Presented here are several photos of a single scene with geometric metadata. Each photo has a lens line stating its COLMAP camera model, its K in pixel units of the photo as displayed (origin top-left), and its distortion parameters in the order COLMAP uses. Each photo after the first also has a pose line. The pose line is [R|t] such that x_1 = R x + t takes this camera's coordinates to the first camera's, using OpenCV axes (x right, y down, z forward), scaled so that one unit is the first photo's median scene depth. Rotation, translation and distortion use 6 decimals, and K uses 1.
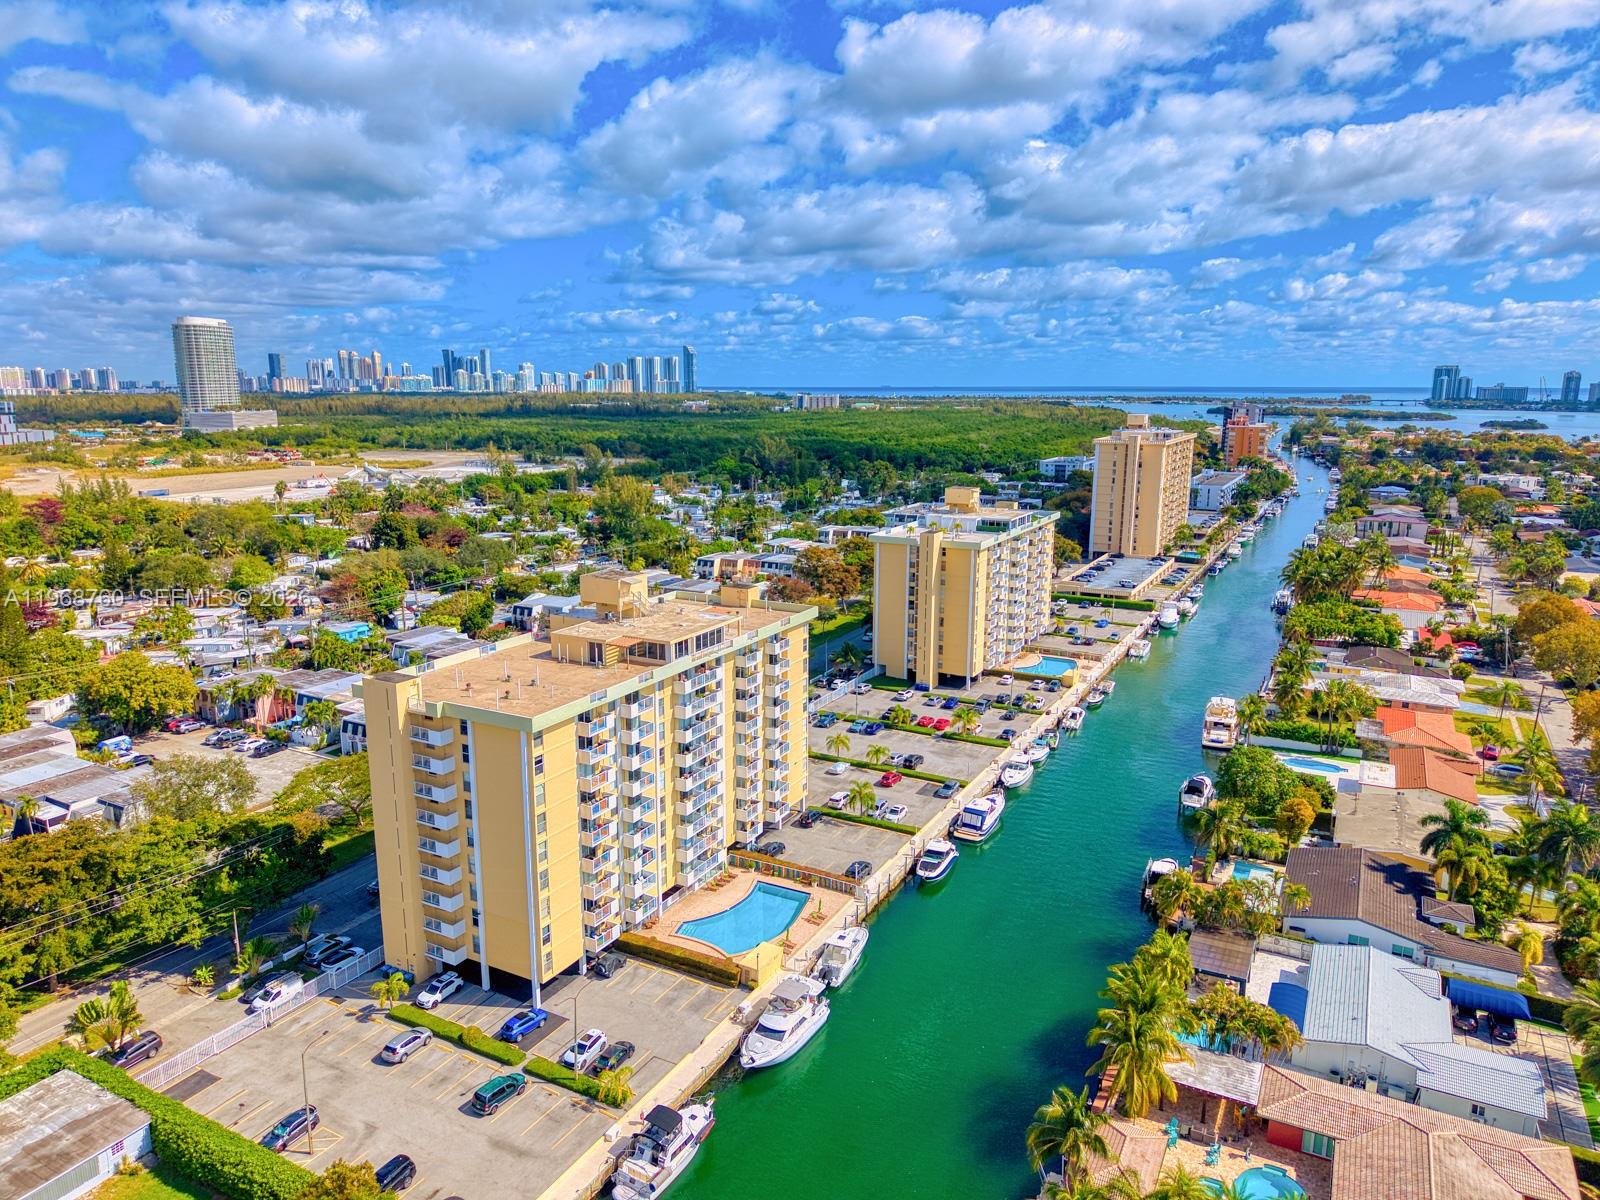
lens RADIAL K [[1065.7, 0, 792.0], [0, 1065.7, 606.6], [0, 0, 1]] dist [-0.000361, 0.000041]
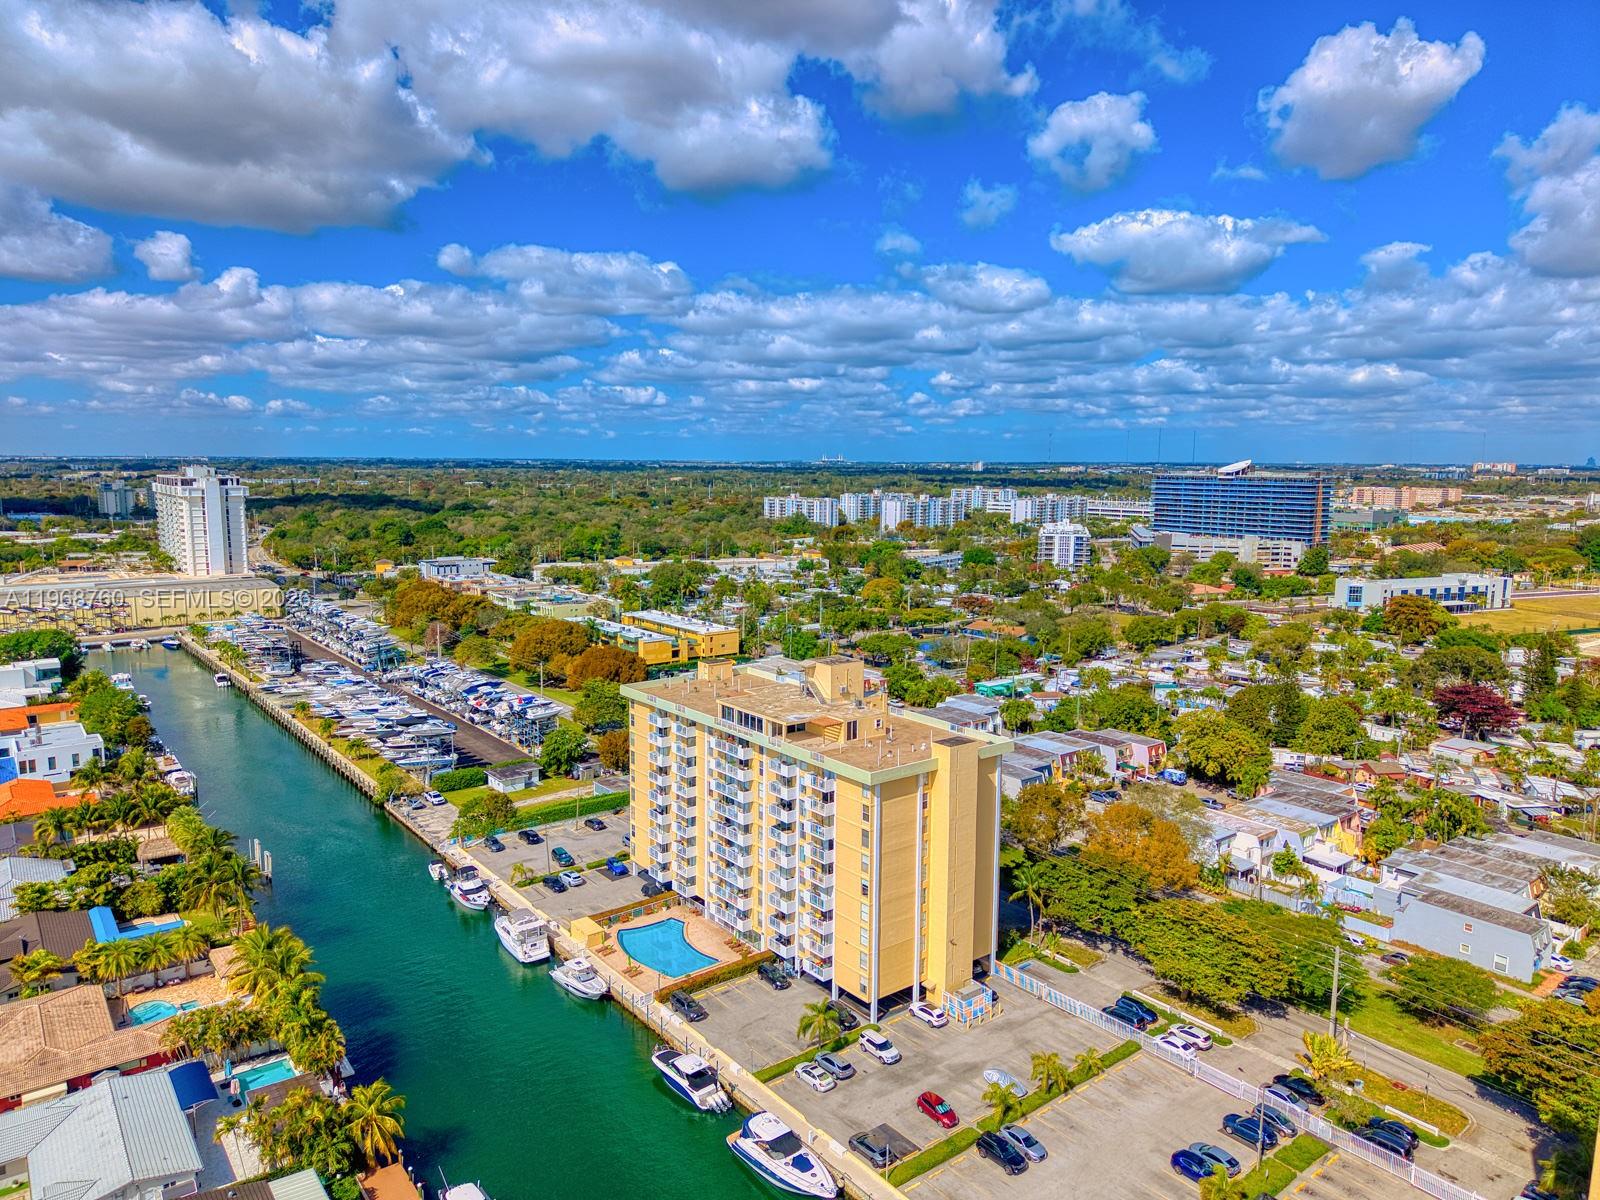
lens RADIAL K [[1065.7, 0, 792.0], [0, 1065.7, 606.6], [0, 0, 1]] dist [-0.000361, 0.000041]
pose [[-0.403559, 0.118866, -0.907200, 0.743866], [-0.191476, 0.958598, 0.210777, -0.270551], [0.894694, 0.258768, -0.364091, 1.190775]]
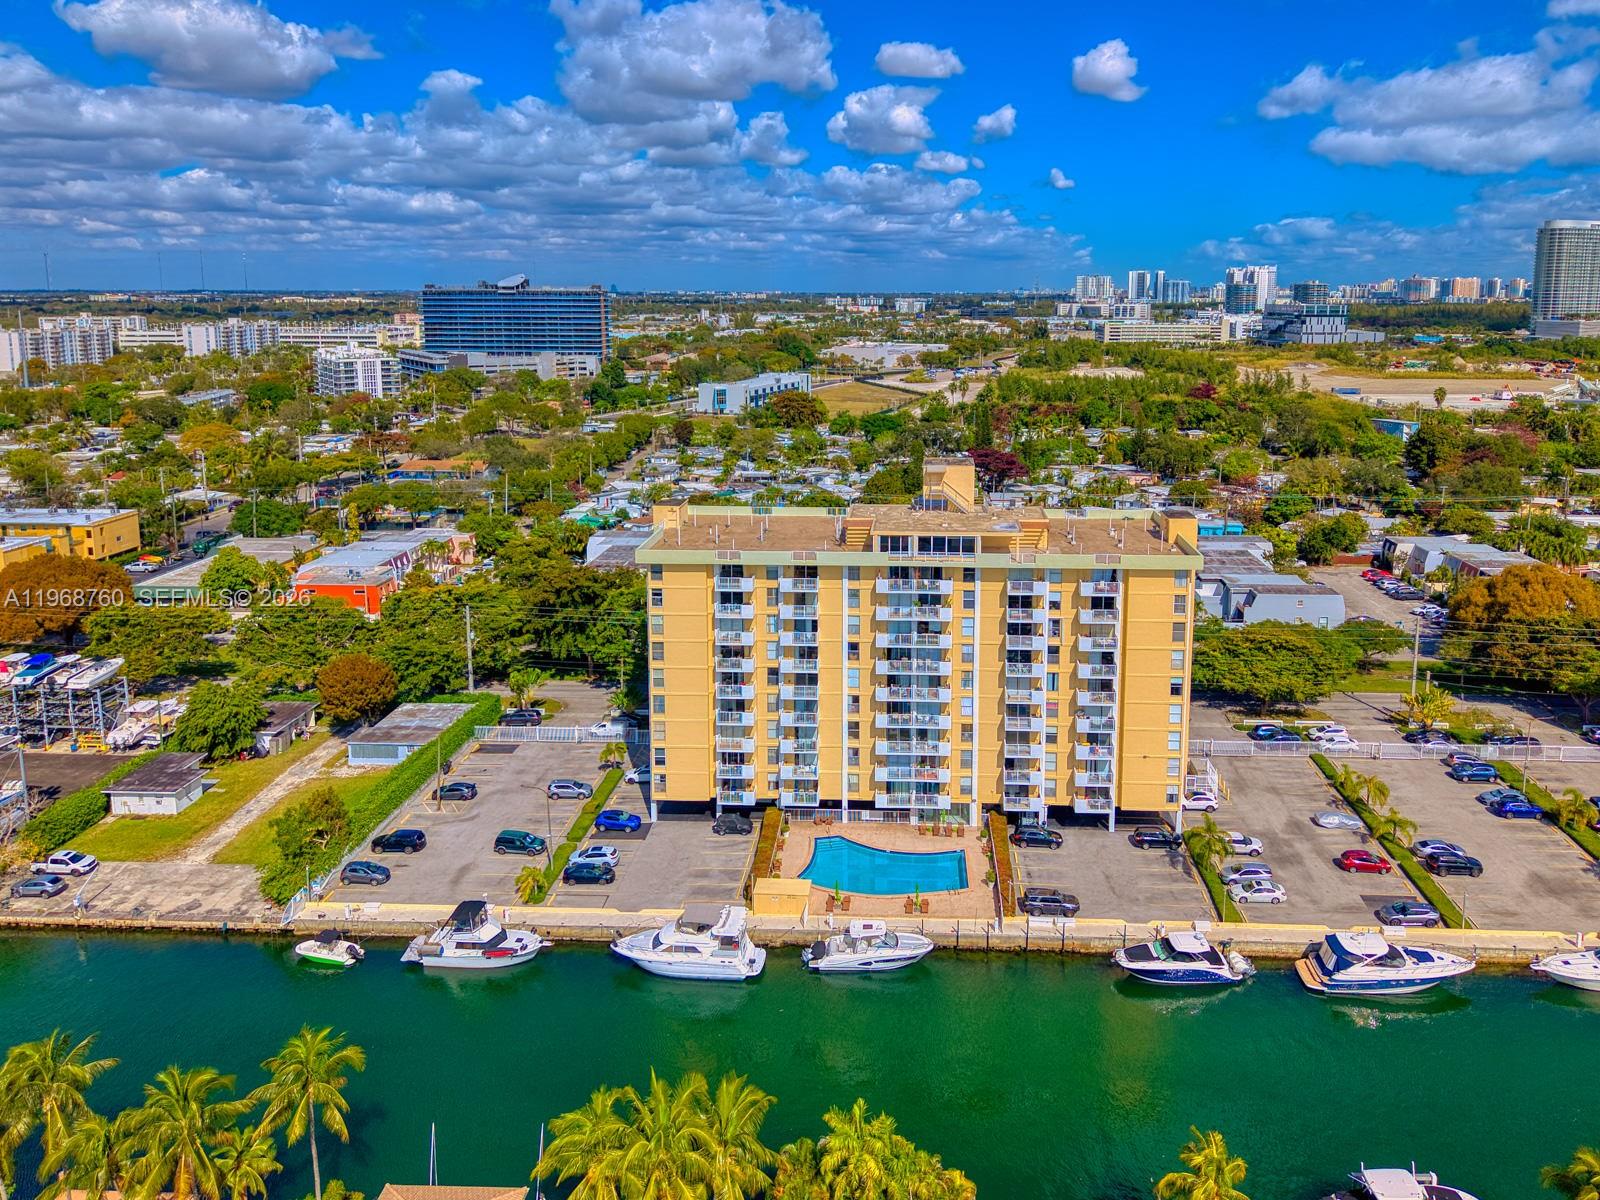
lens RADIAL K [[1122.5, 0, 877.1], [0, 1122.5, 409.9], [0, 0, 1]] dist [0.000328, 0.001907]
pose [[0.439075, 0.091937, -0.893734, 0.599067], [-0.182990, 0.983051, 0.011225, -0.064749], [0.879618, 0.158615, 0.448457, 0.441694]]
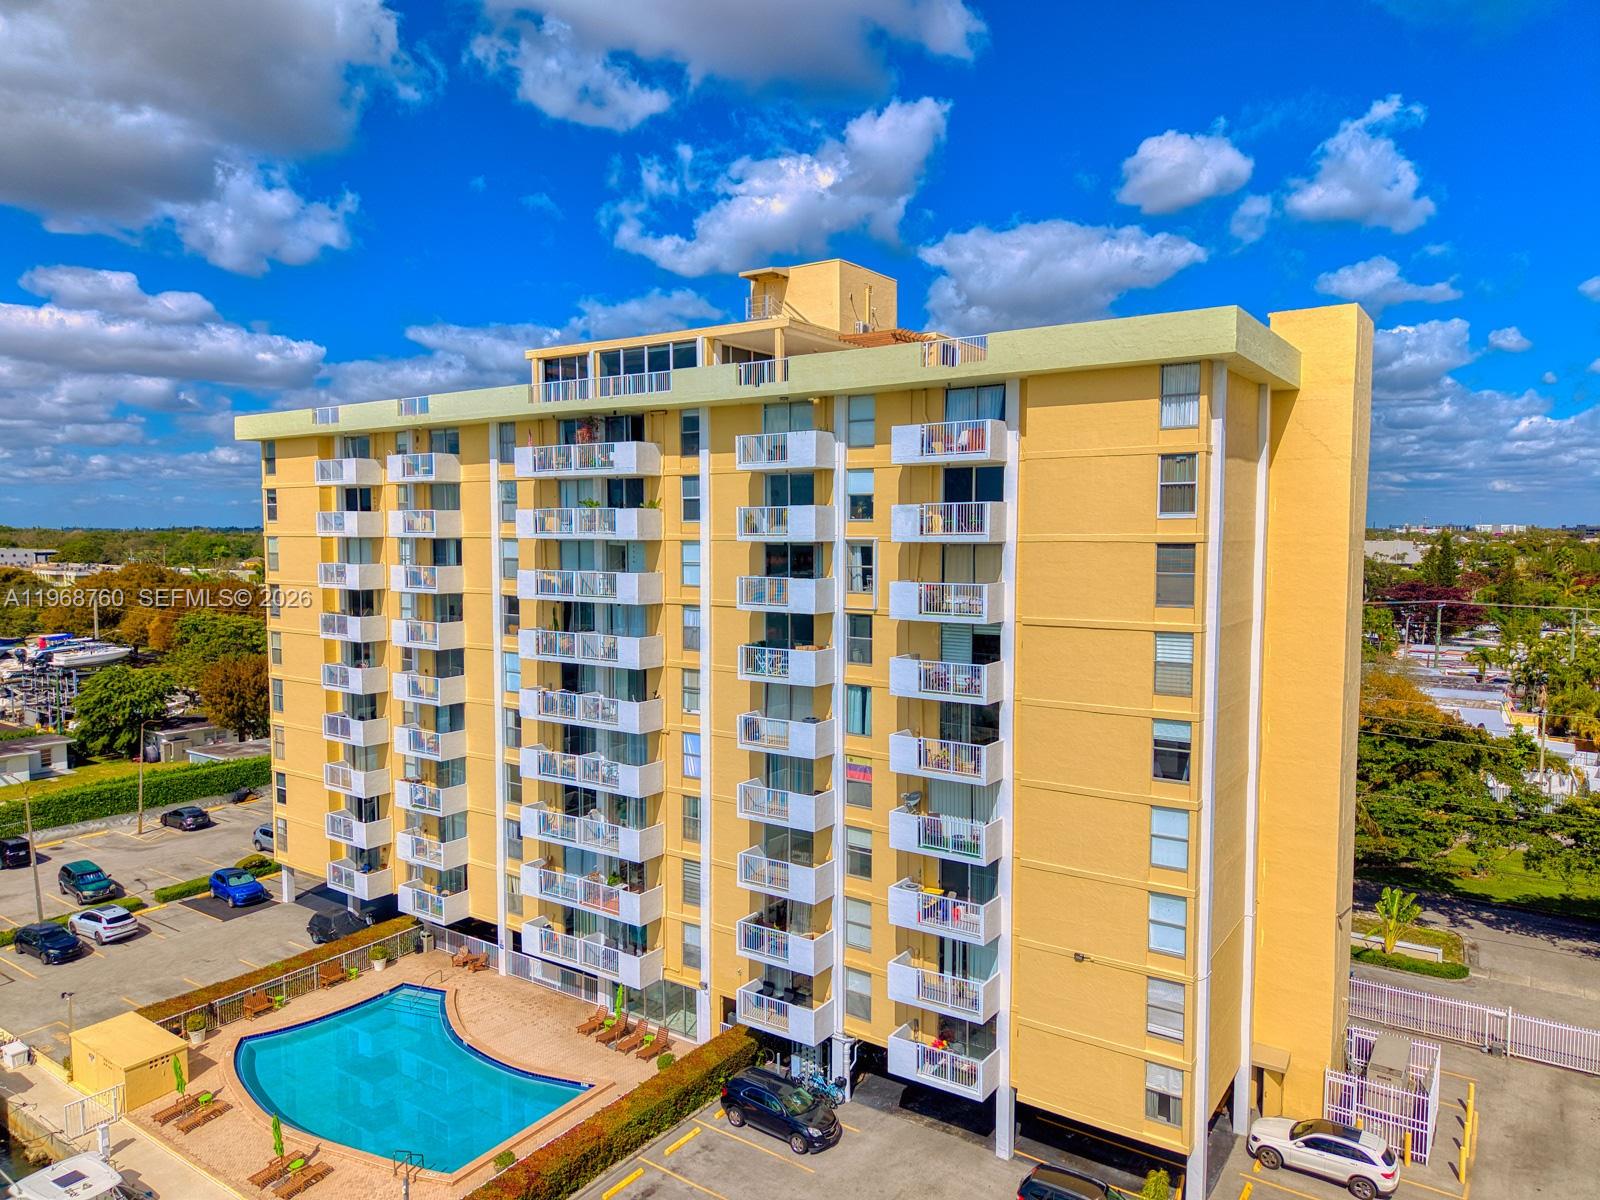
lens RADIAL K [[1121.4, 0, 800.0], [0, 1121.4, 600.0], [0, 0, 1]] dist [-0.001746, -0.000595]
pose [[-0.120003, 0.074456, -0.989978, 0.257984], [-0.195883, 0.975805, 0.097134, 0.057067], [0.973257, 0.205576, -0.102515, 0.939524]]
